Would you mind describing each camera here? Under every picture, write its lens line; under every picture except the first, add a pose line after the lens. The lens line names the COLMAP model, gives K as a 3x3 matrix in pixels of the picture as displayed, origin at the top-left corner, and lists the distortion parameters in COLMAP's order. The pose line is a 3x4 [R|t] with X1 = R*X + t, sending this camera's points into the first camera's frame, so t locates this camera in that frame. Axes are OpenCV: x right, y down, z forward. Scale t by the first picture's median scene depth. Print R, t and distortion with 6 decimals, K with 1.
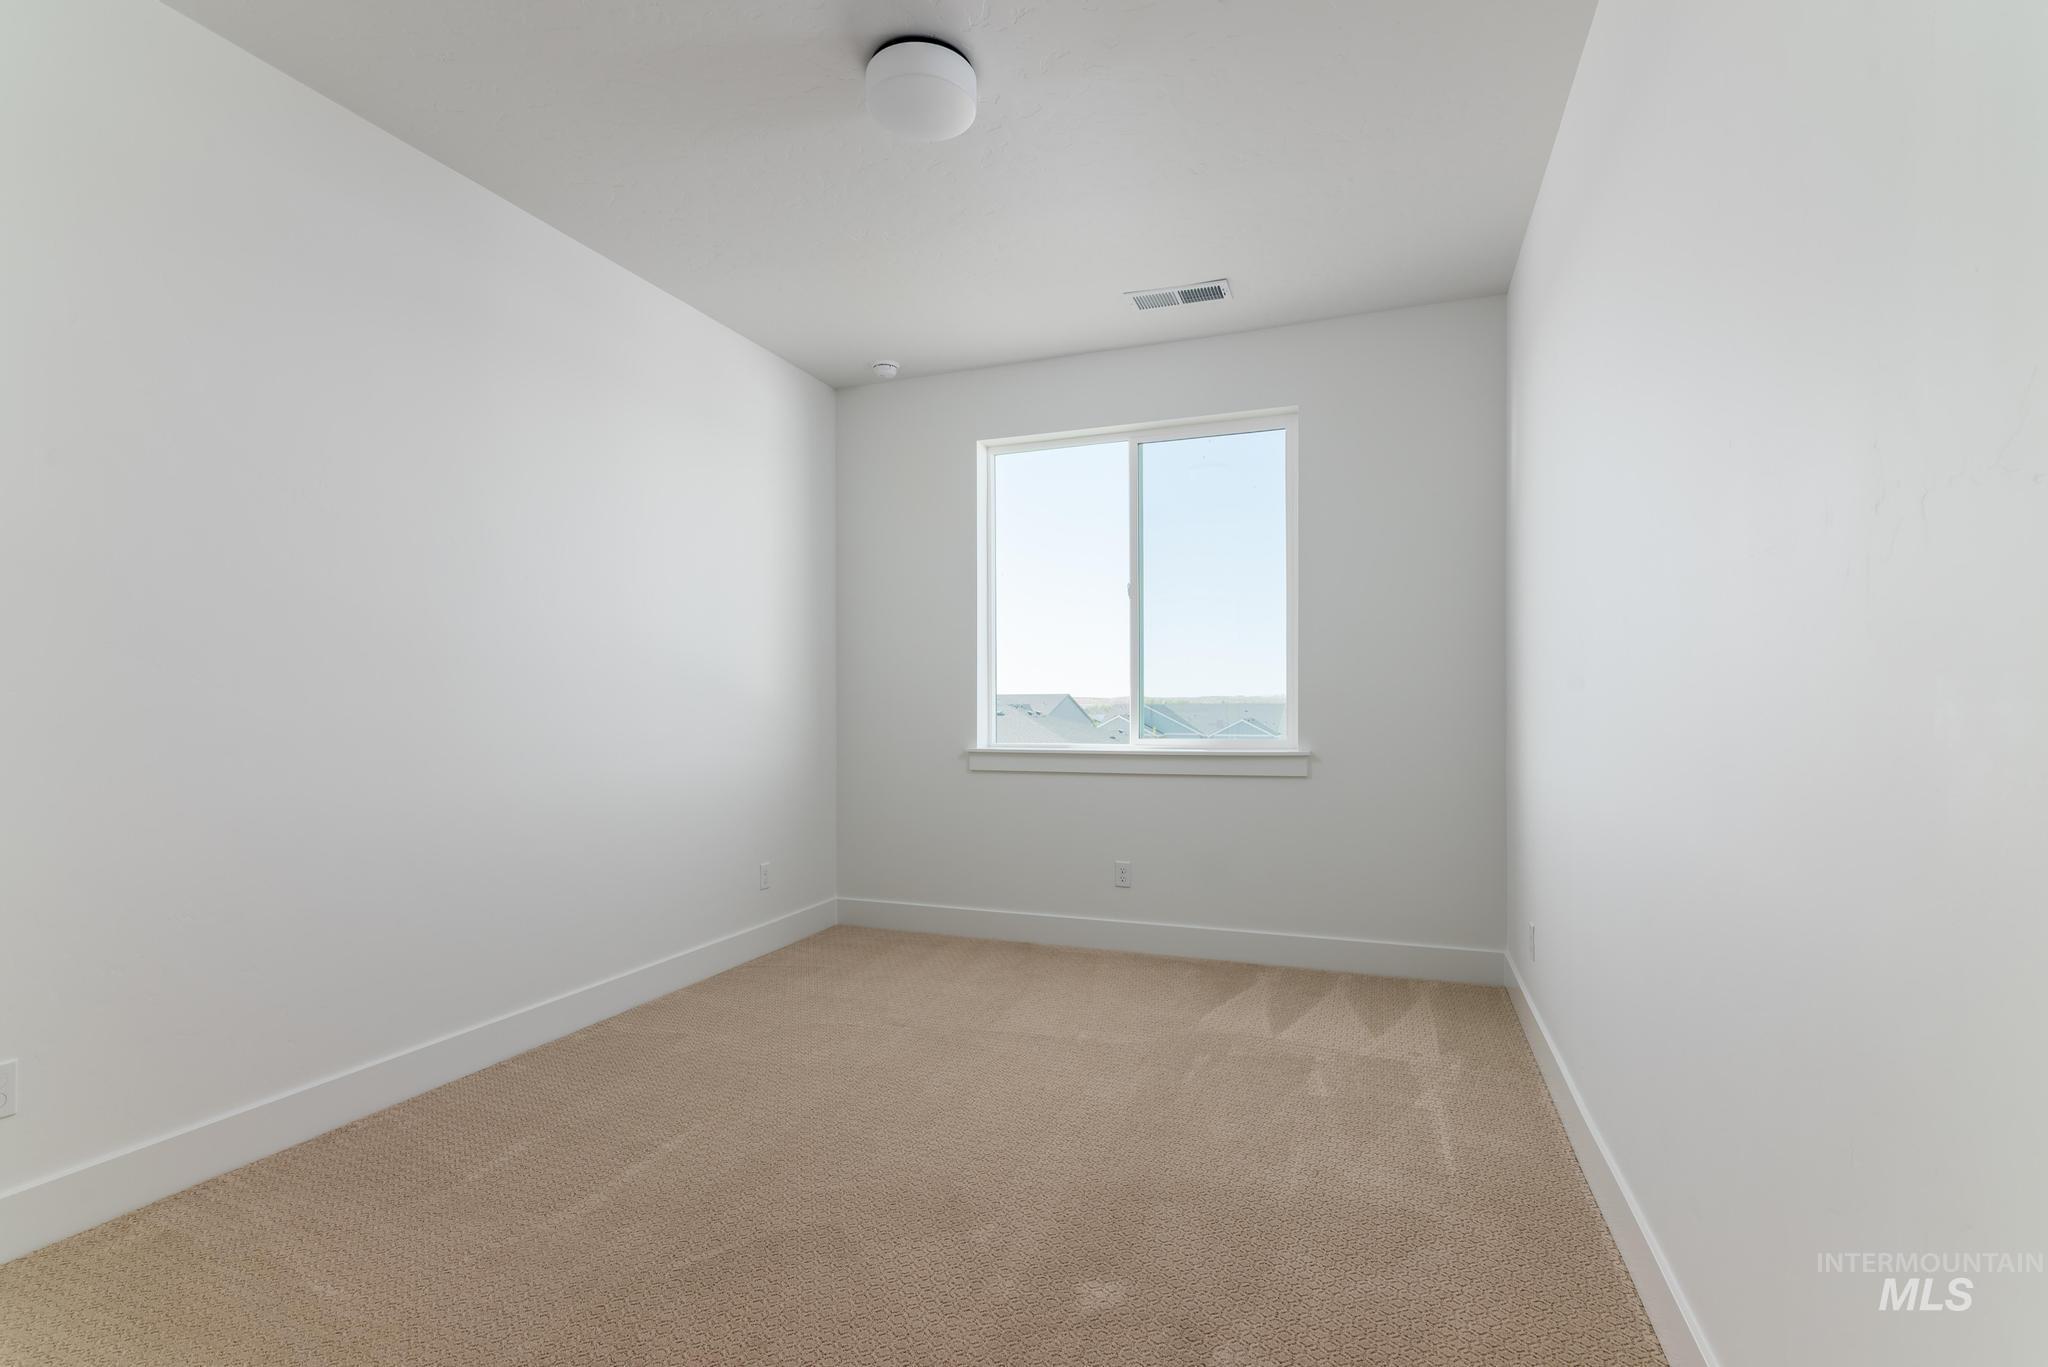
lens RADIAL K [[940.1, 0, 1011.8], [0, 940.1, 703.4], [0, 0, 1]] dist [0.003399, 0.000422]
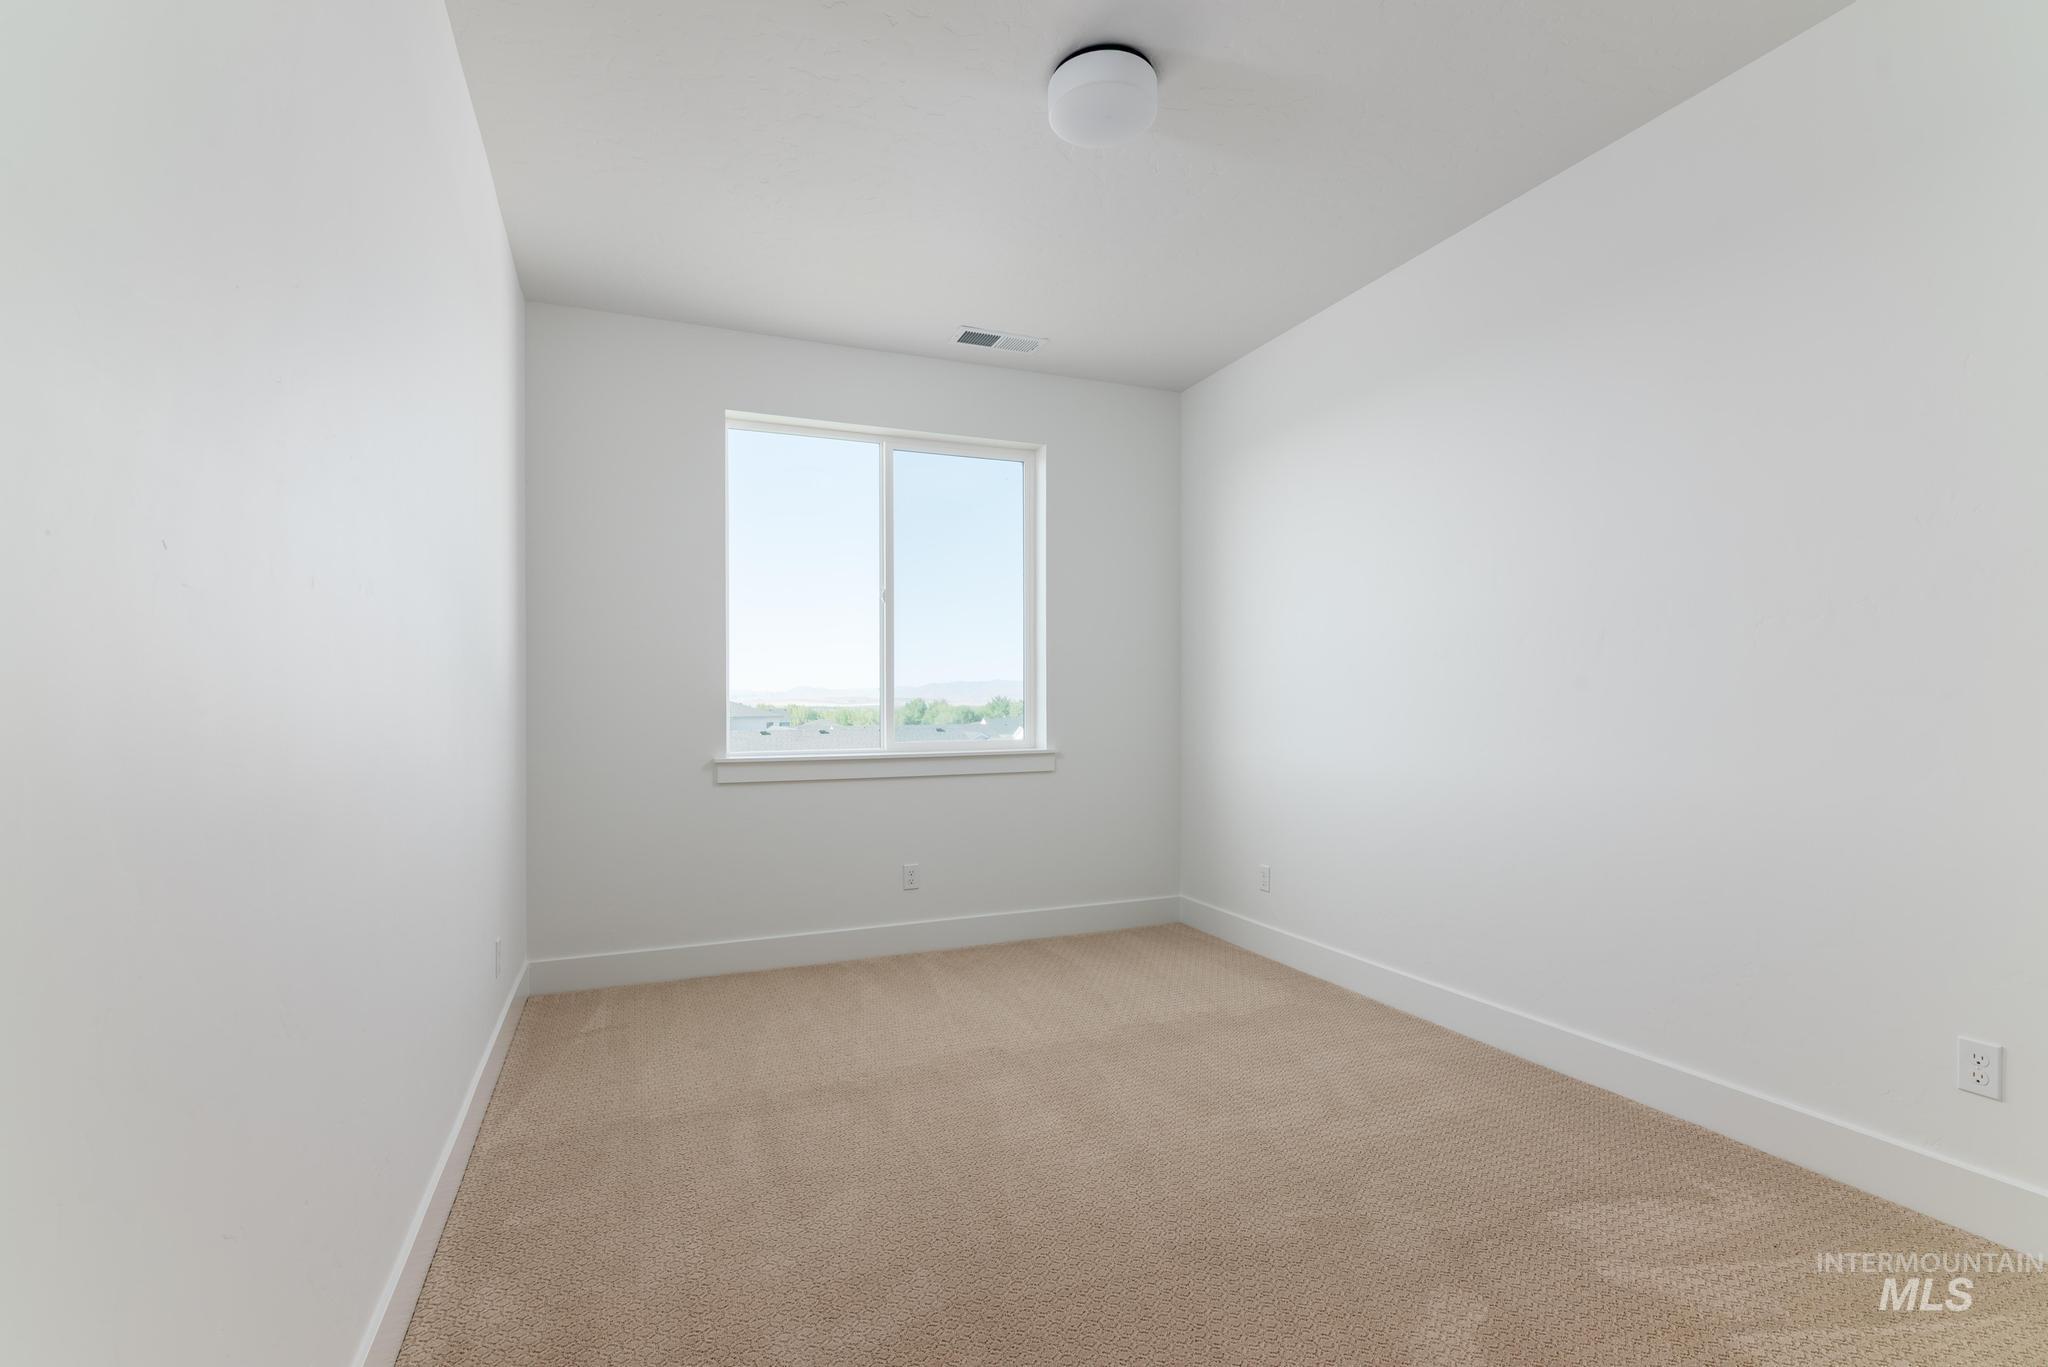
lens RADIAL K [[940.1, 0, 1038.1], [0, 940.1, 707.9], [0, 0, 1]] dist [0.003399, 0.000422]
pose [[0.709851, 0.000847, 0.704351, -0.465660], [0.001165, 0.999996, -0.002376, 0.003199], [-0.704351, 0.002507, 0.709848, 0.176863]]
